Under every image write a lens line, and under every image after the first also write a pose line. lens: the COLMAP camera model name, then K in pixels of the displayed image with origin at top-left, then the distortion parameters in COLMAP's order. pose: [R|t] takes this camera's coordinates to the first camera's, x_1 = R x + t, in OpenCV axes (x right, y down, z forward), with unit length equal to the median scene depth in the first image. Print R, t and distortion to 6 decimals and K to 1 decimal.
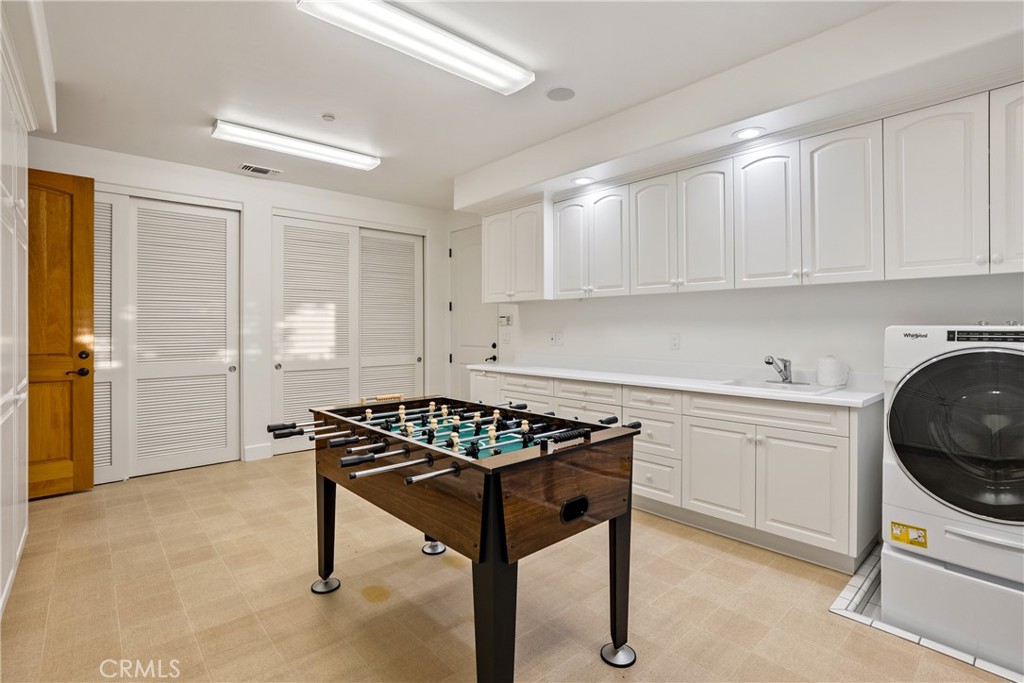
lens RADIAL K [[490.2, 0, 510.6], [0, 490.2, 326.5], [0, 0, 1]] dist [-0.017010, 0.000701]
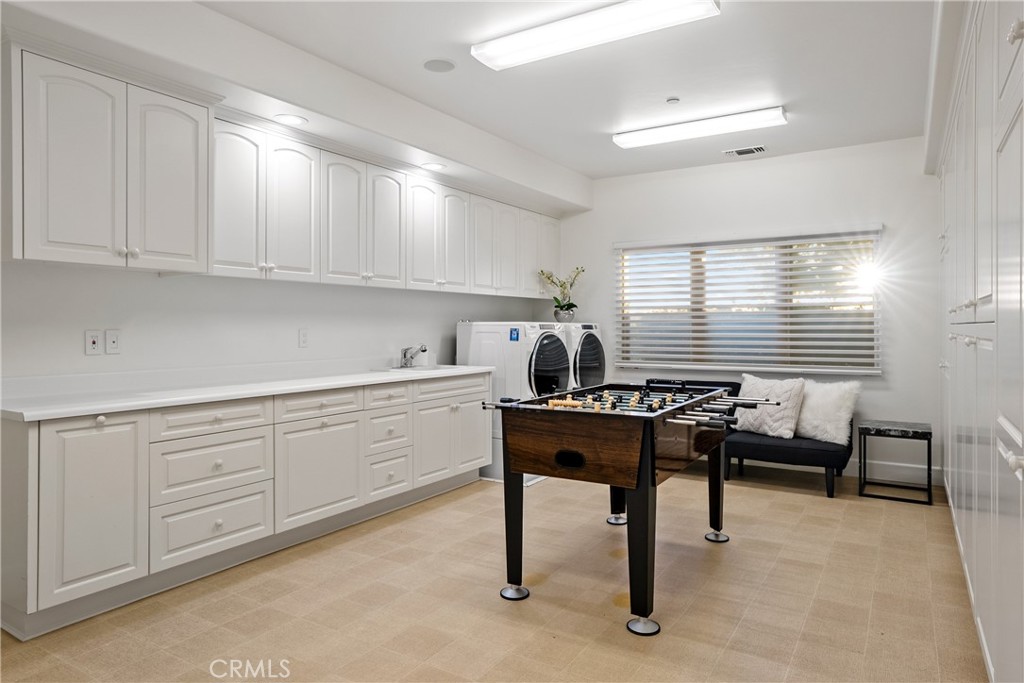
lens RADIAL K [[634.7, 0, 511.4], [0, 634.7, 326.6], [0, 0, 1]] dist [-0.006249, -0.000752]
pose [[-0.268942, -0.004852, 0.963144, -0.962524], [-0.008983, 0.999956, 0.002529, 0.005281], [-0.963114, -0.007972, -0.268974, 1.062007]]
